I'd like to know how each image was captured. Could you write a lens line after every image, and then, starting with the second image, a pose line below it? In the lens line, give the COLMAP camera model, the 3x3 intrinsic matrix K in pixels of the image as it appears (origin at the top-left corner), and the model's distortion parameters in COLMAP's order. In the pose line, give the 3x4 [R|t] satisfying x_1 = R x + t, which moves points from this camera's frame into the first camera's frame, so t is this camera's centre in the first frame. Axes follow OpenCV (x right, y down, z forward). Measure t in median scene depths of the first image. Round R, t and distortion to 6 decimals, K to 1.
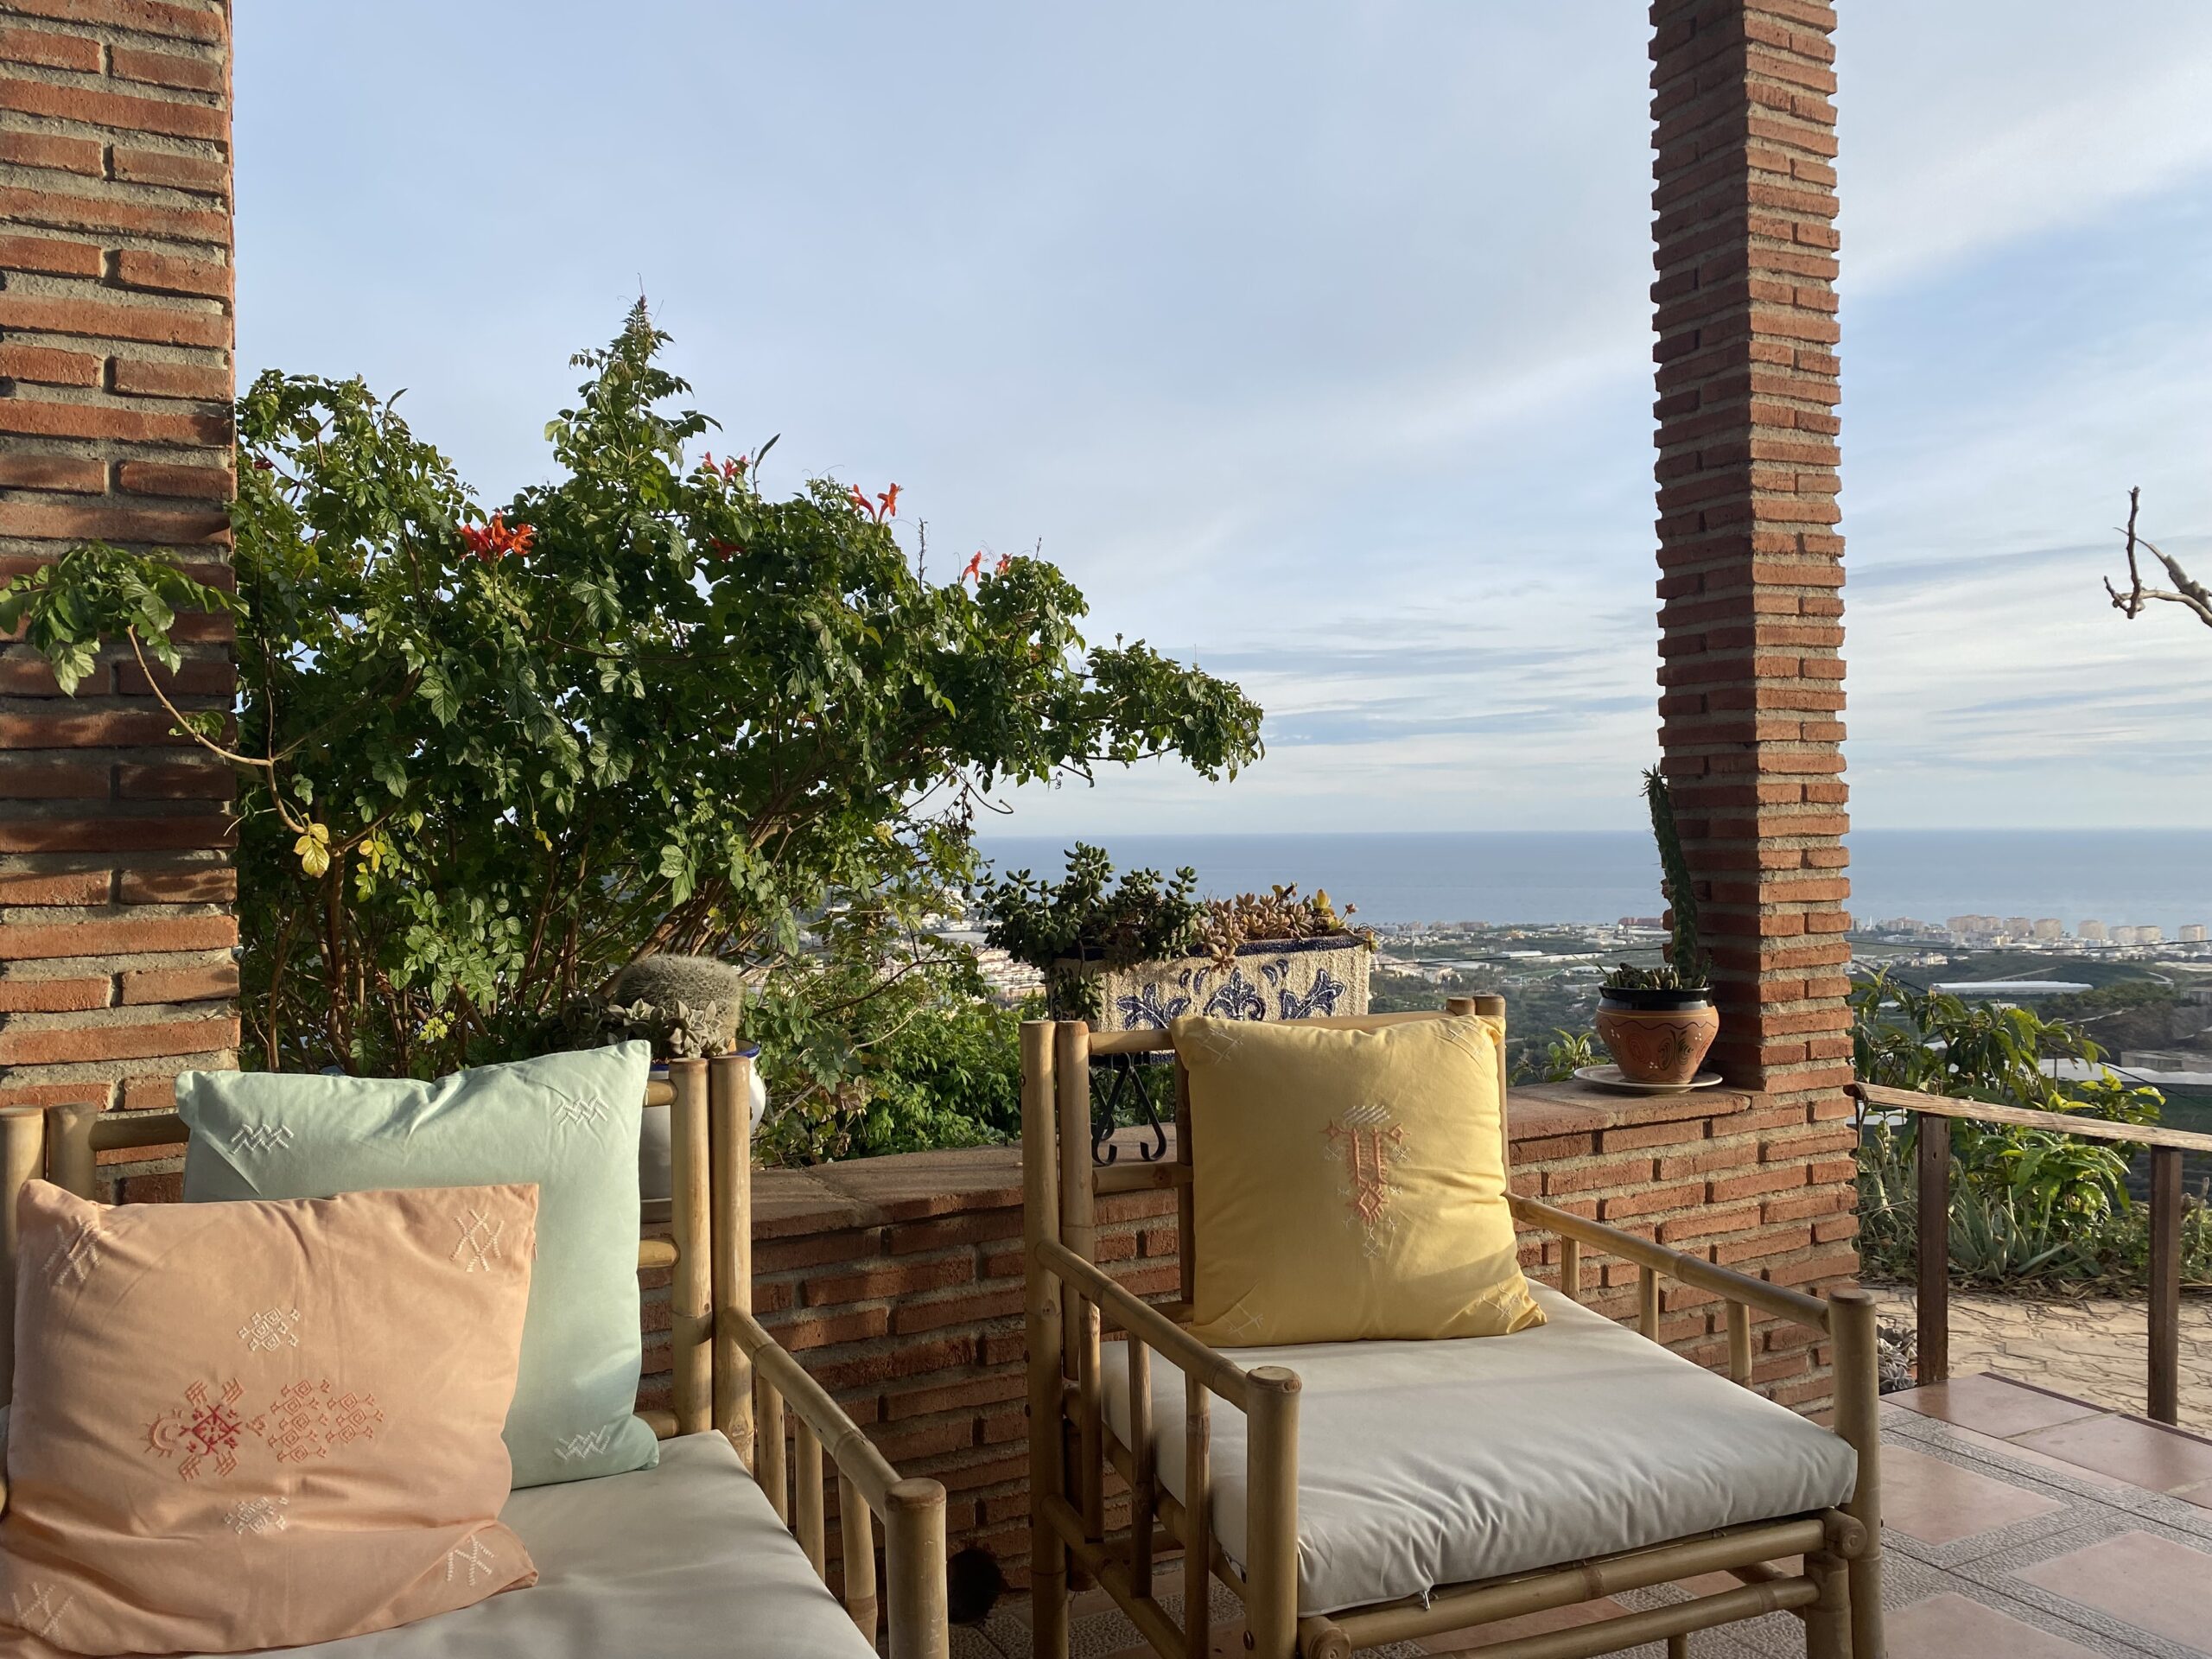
lens RADIAL K [[1644.0, 0, 1106.0], [0, 1644.0, 829.5], [0, 0, 1]] dist [0.009571, 0.000827]
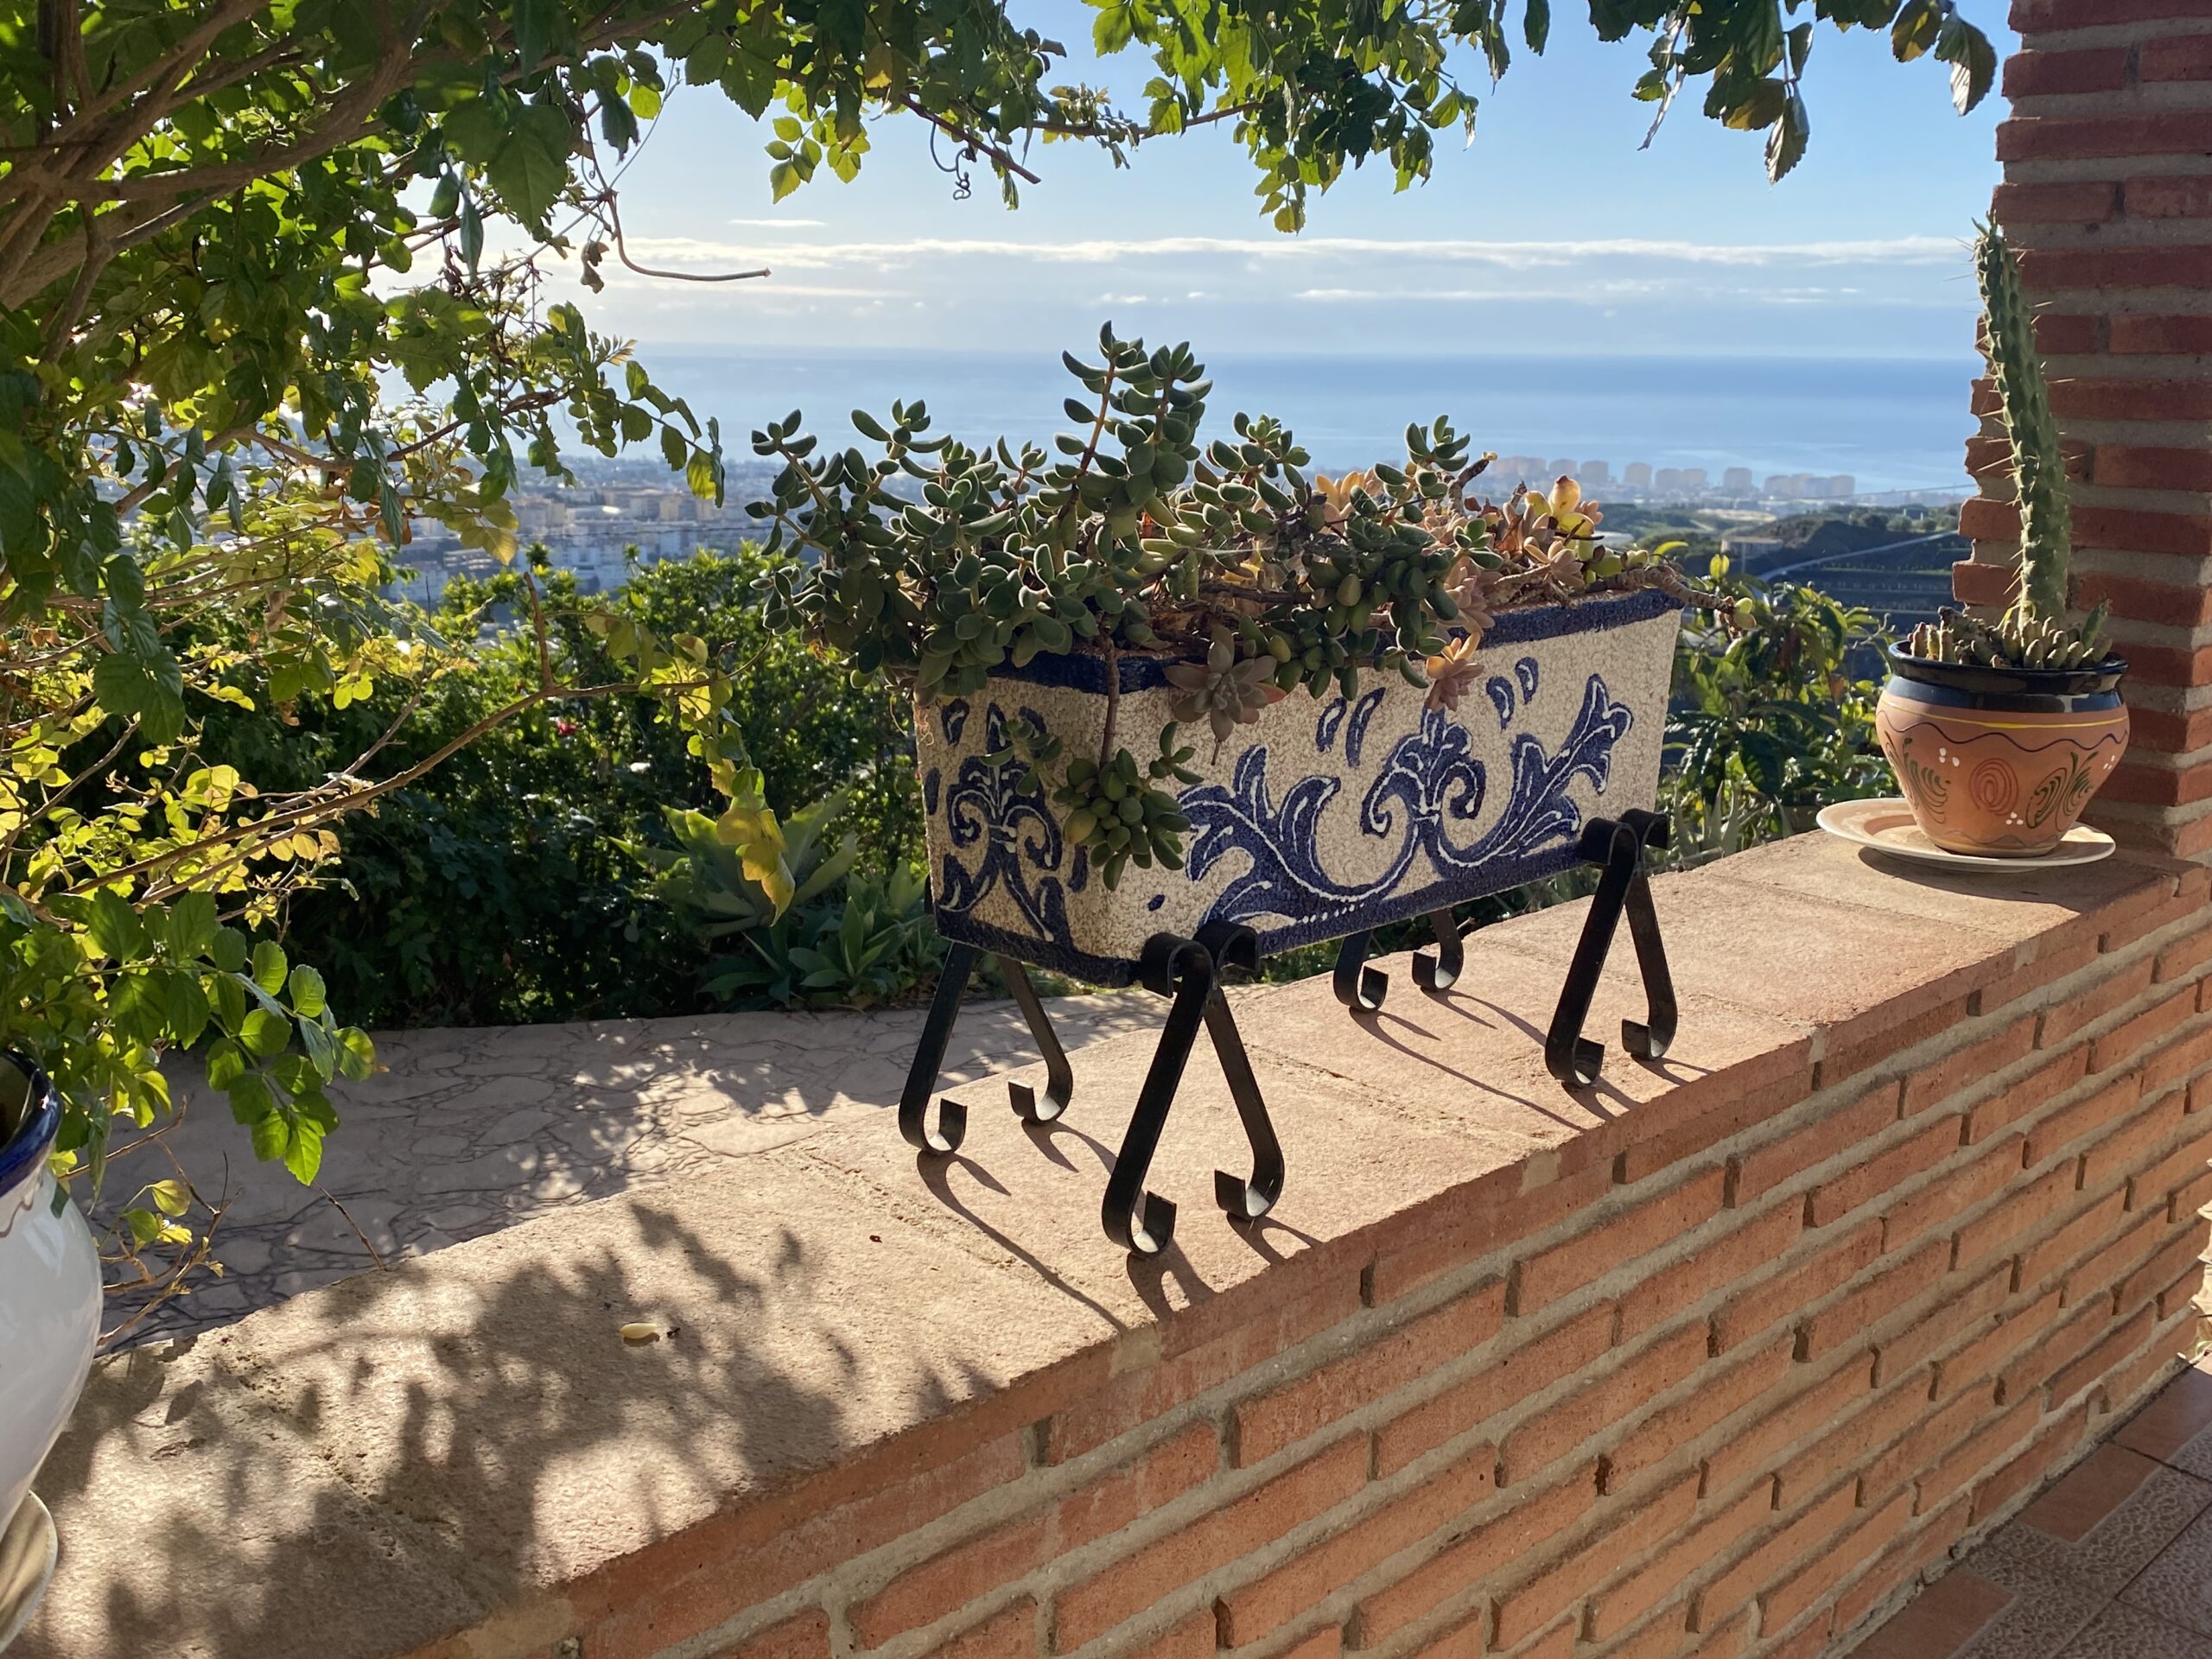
lens RADIAL K [[2056.2, 0, 1106.0], [0, 2056.2, 829.5], [0, 0, 1]] dist [0.239435, -0.656158]
pose [[0.957474, -0.039949, 0.285740, -0.134233], [-0.030514, 0.970792, 0.237974, 0.005857], [-0.286901, -0.236573, 0.928289, 0.600559]]
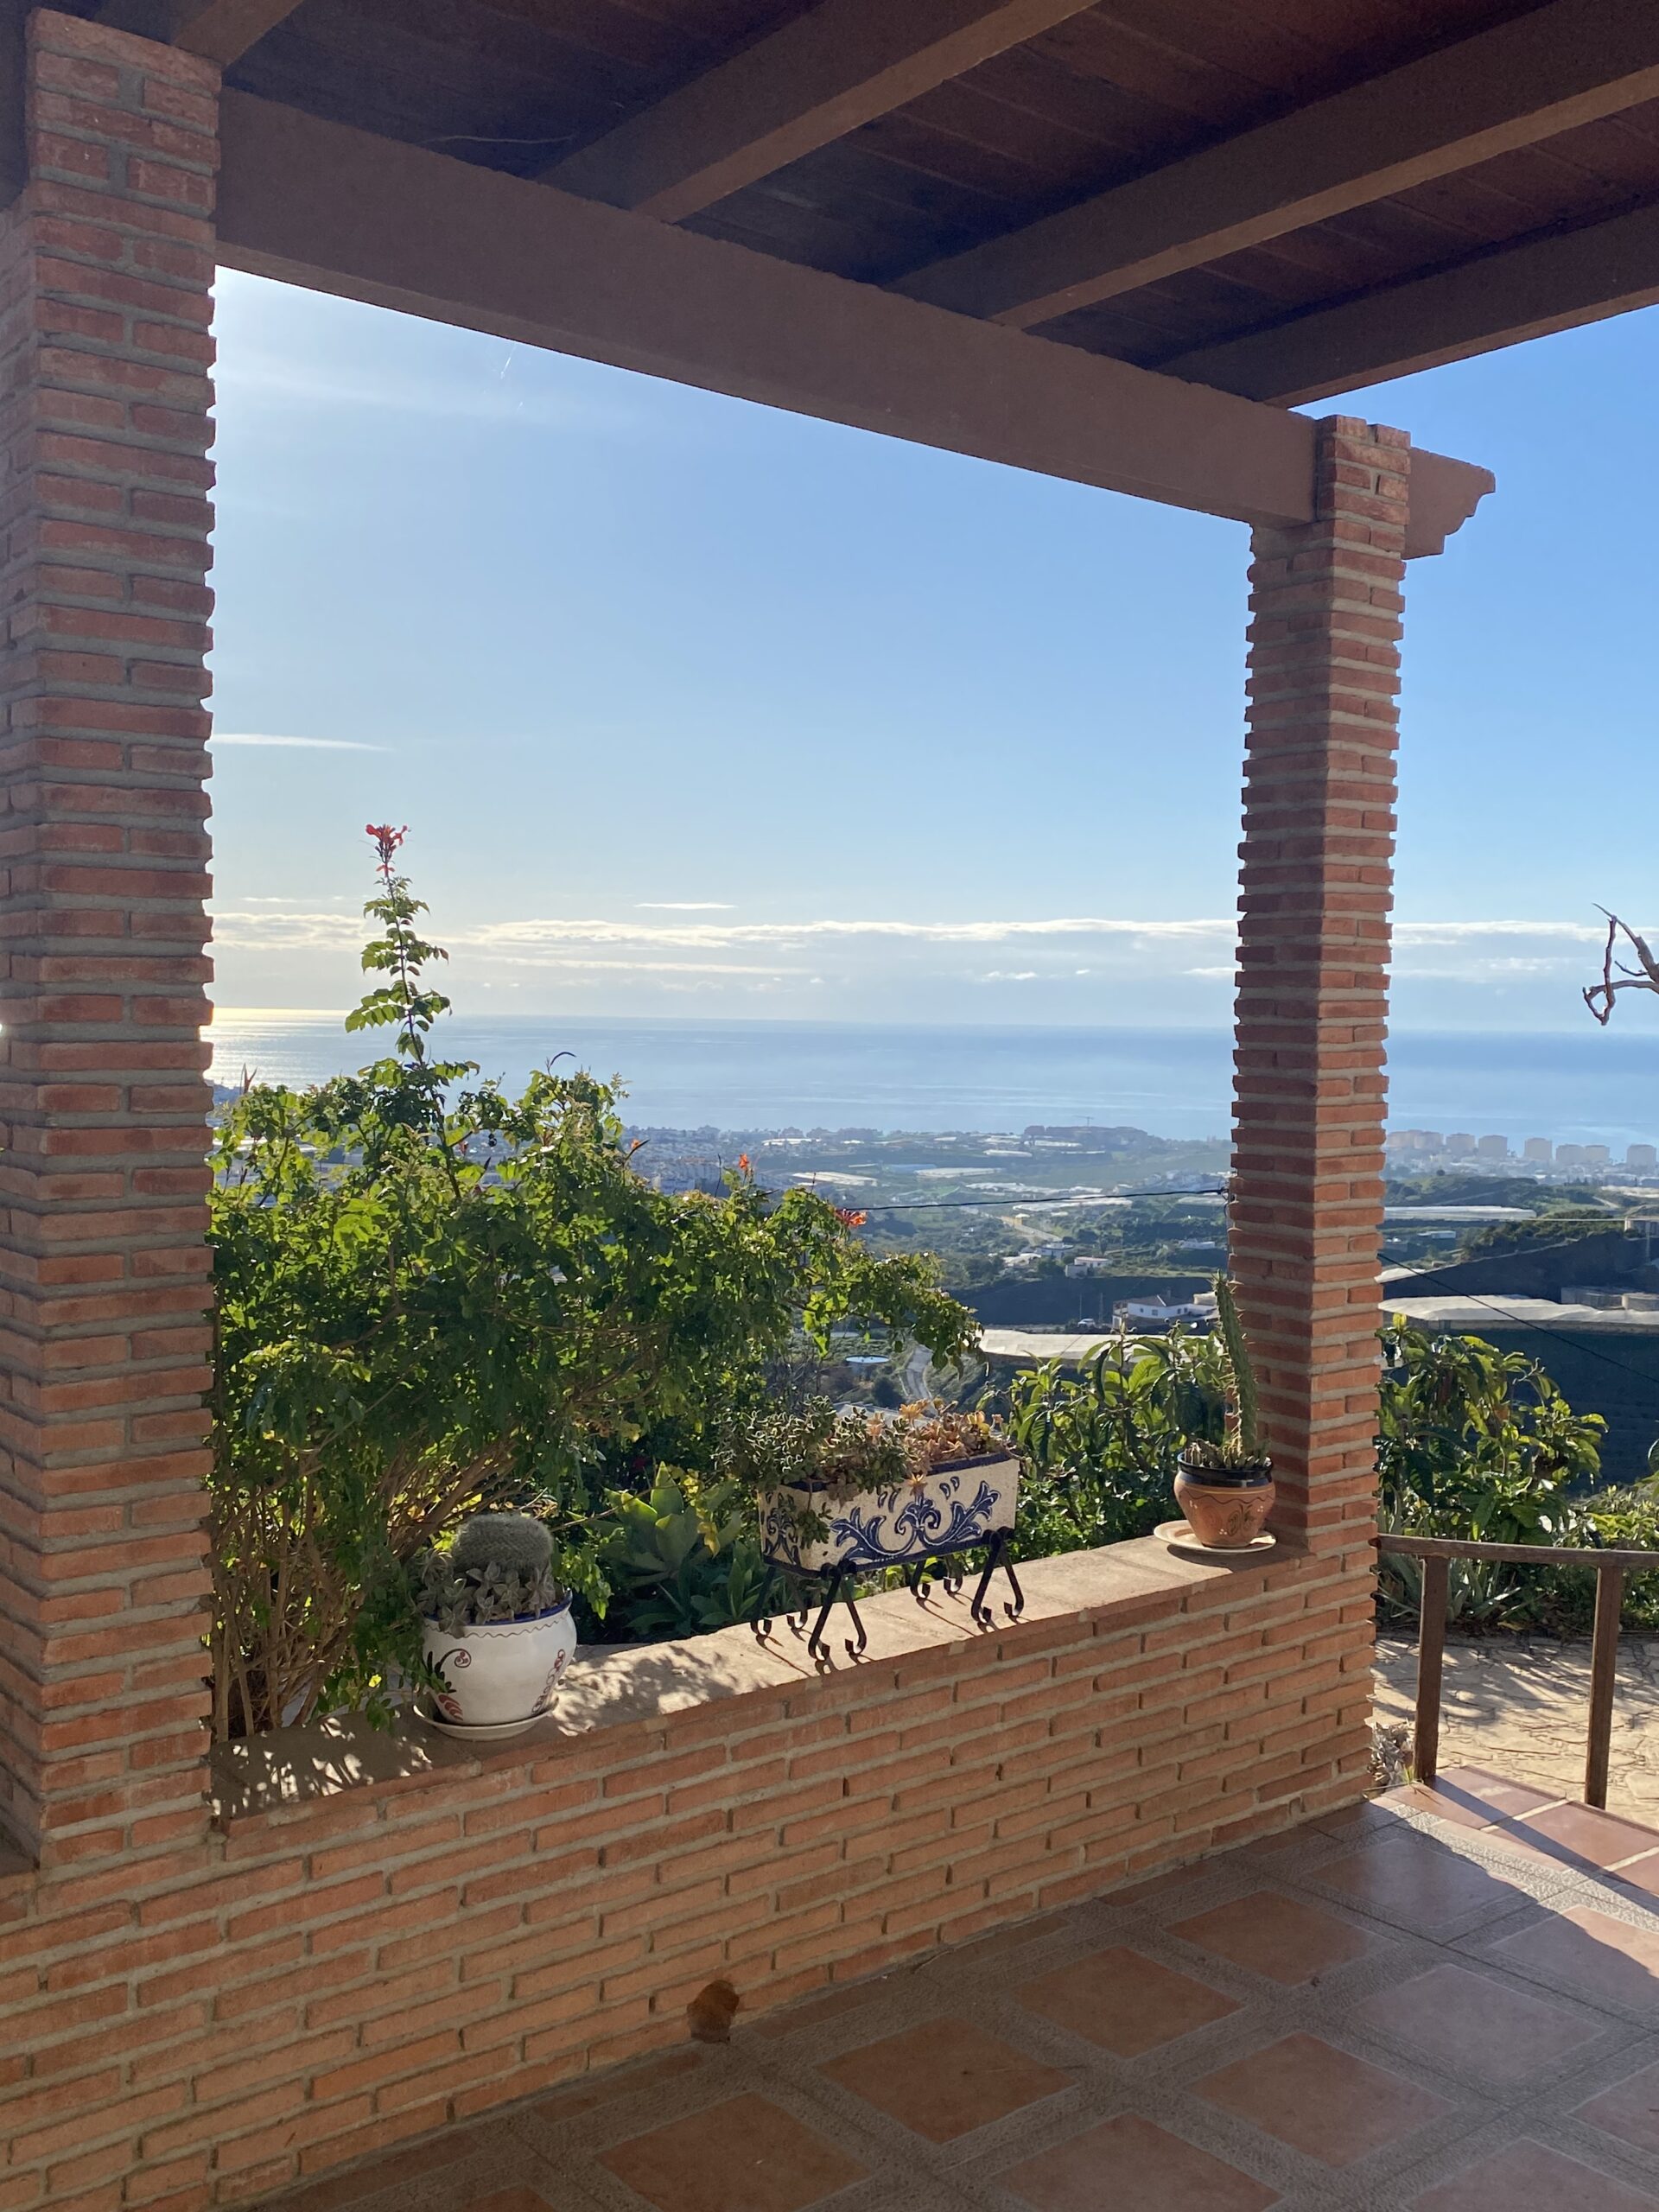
lens RADIAL K [[2056.2, 0, 829.5], [0, 2056.2, 1106.0], [0, 0, 1]] dist [0.239435, -0.656158]
pose [[0.977349, 0.018358, 0.210837, -0.324378], [-0.030707, 0.997989, 0.055448, -0.288520], [-0.209395, -0.060666, 0.975947, -0.470851]]
